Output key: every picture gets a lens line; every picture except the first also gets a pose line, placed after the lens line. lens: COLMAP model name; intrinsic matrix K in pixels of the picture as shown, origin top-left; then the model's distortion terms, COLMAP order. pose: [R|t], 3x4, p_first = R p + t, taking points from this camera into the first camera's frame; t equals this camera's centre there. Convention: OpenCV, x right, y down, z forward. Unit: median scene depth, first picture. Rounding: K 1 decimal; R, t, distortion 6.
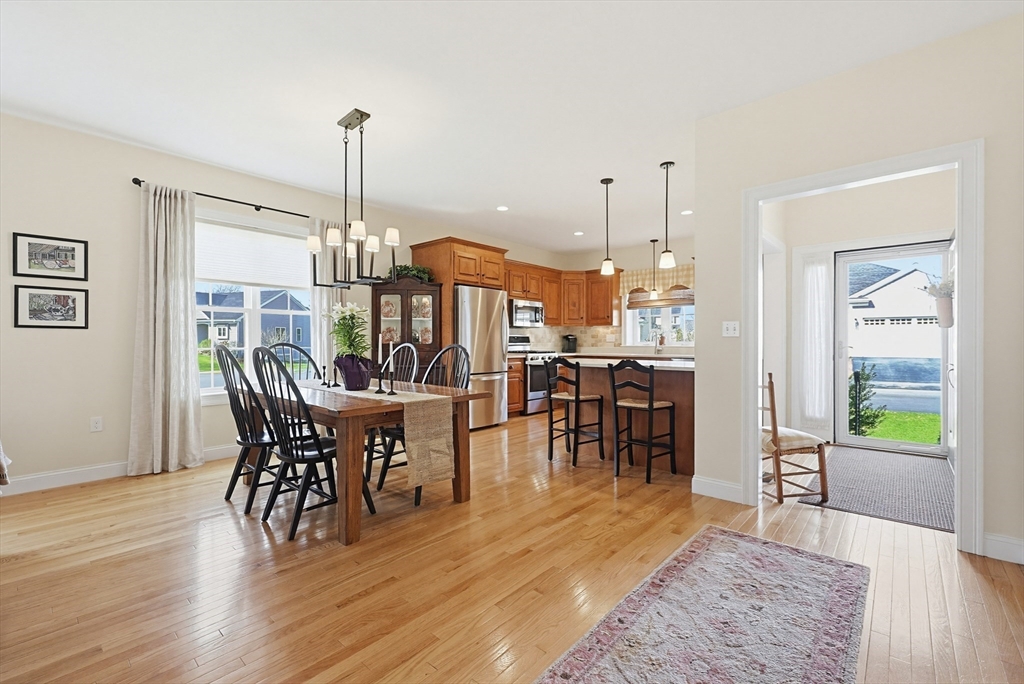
lens RADIAL K [[438.8, 0, 513.7], [0, 438.8, 345.9], [0, 0, 1]] dist [0.000995, -0.000142]
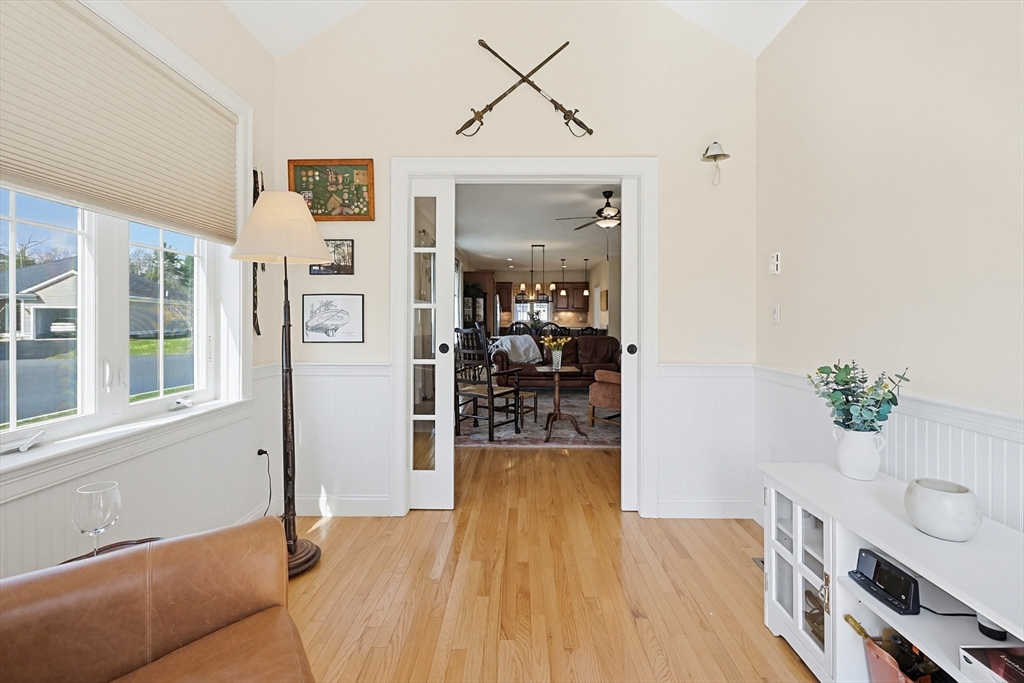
lens RADIAL K [[438.8, 0, 515.6], [0, 438.8, 318.1], [0, 0, 1]] dist [0.000995, -0.000142]
pose [[0.755876, 0.002446, 0.654710, -2.038892], [0.002217, 0.999978, -0.006296, -0.011600], [-0.654711, 0.006210, 0.755854, -0.950955]]
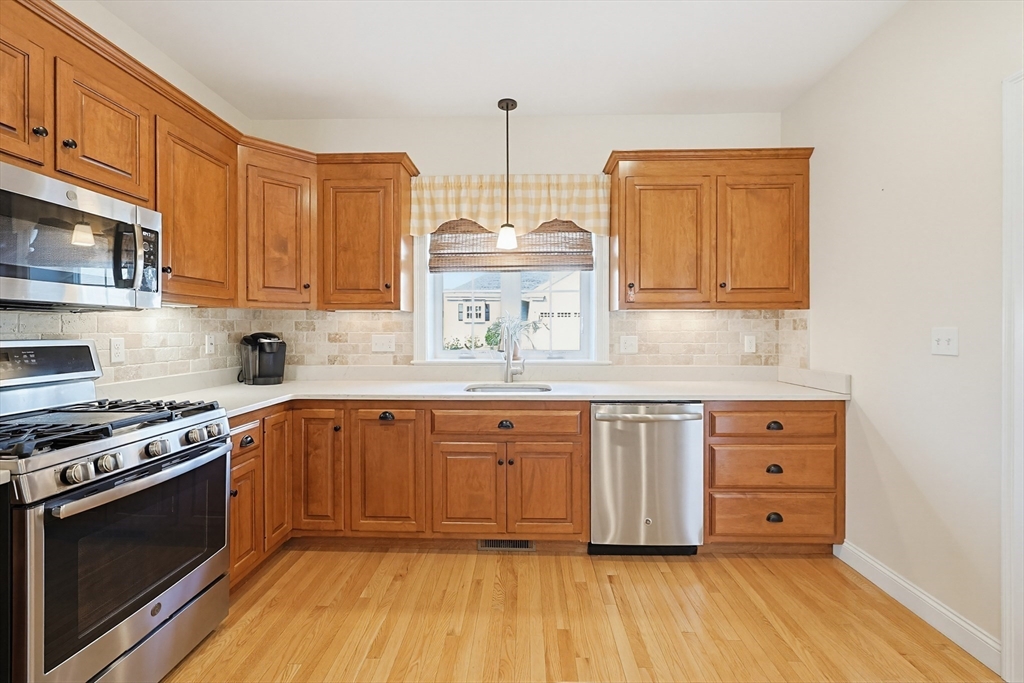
lens RADIAL K [[438.8, 0, 512.5], [0, 438.8, 330.6], [0, 0, 1]] dist [0.000995, -0.000142]
pose [[0.768393, -0.000207, 0.639979, 0.118369], [0.006078, 0.999957, -0.006974, -0.051150], [-0.639950, 0.009249, 0.768361, 1.285325]]
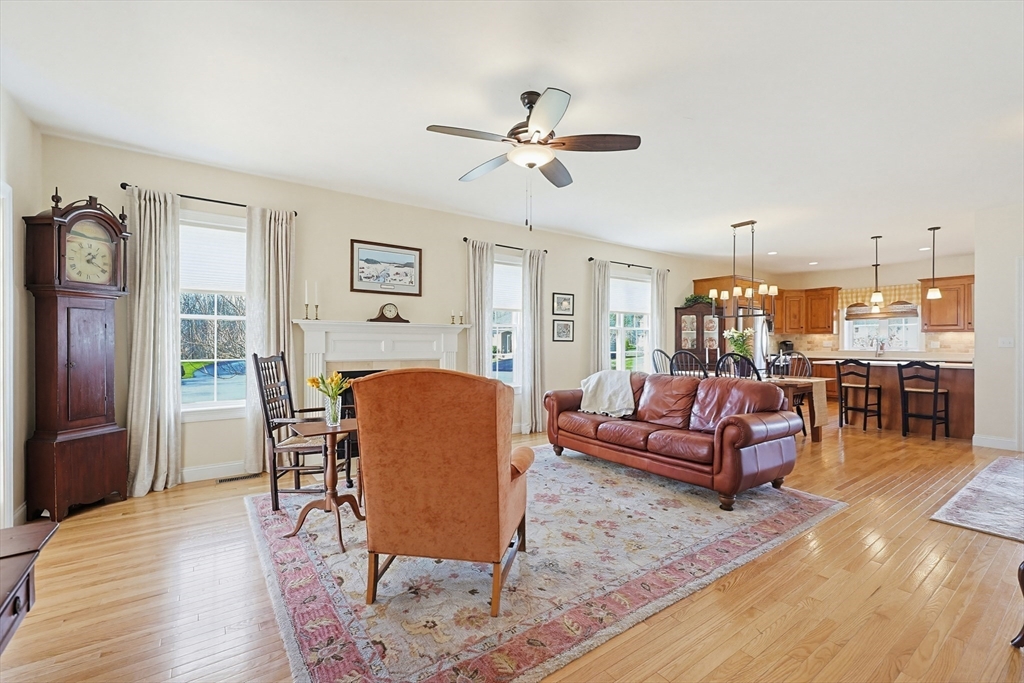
lens RADIAL K [[438.8, 0, 516.3], [0, 438.8, 343.3], [0, 0, 1]] dist [0.000995, -0.000142]
pose [[0.976131, 0.001335, -0.217179, -0.742863], [-0.002954, 0.999970, -0.007132, -0.016271], [0.217163, 0.007603, 0.976106, -0.785478]]
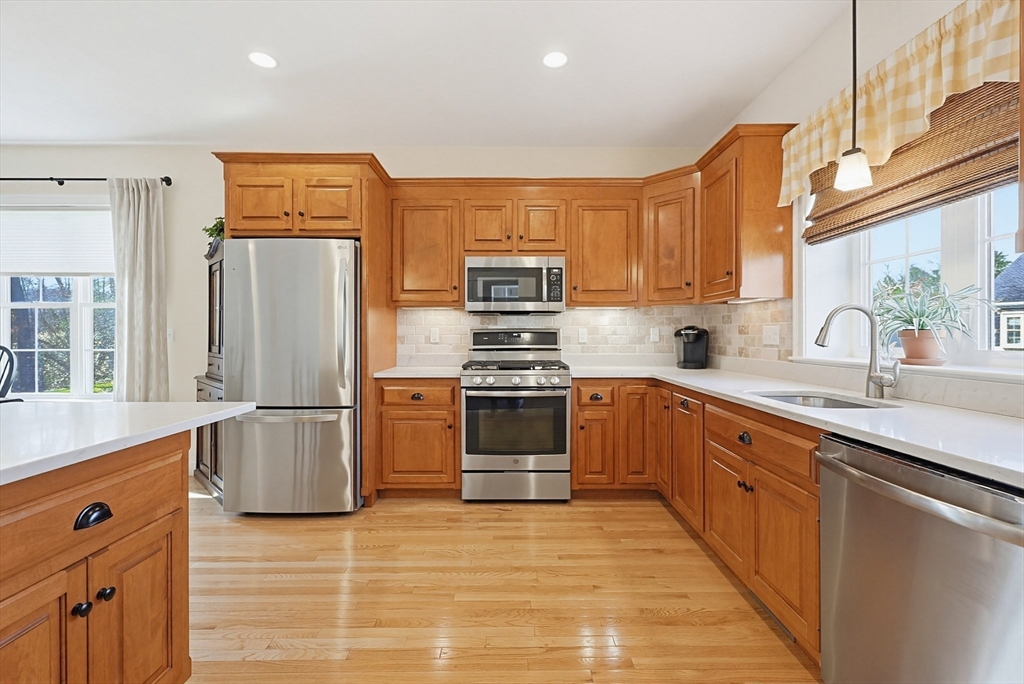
lens RADIAL K [[438.8, 0, 513.5], [0, 438.8, 336.3], [0, 0, 1]] dist [0.000995, -0.000142]
pose [[0.667507, 0.003766, -0.744594, 0.712296], [-0.006572, 0.999978, -0.000834, -0.030184], [0.744574, 0.005451, 0.667517, 1.263037]]
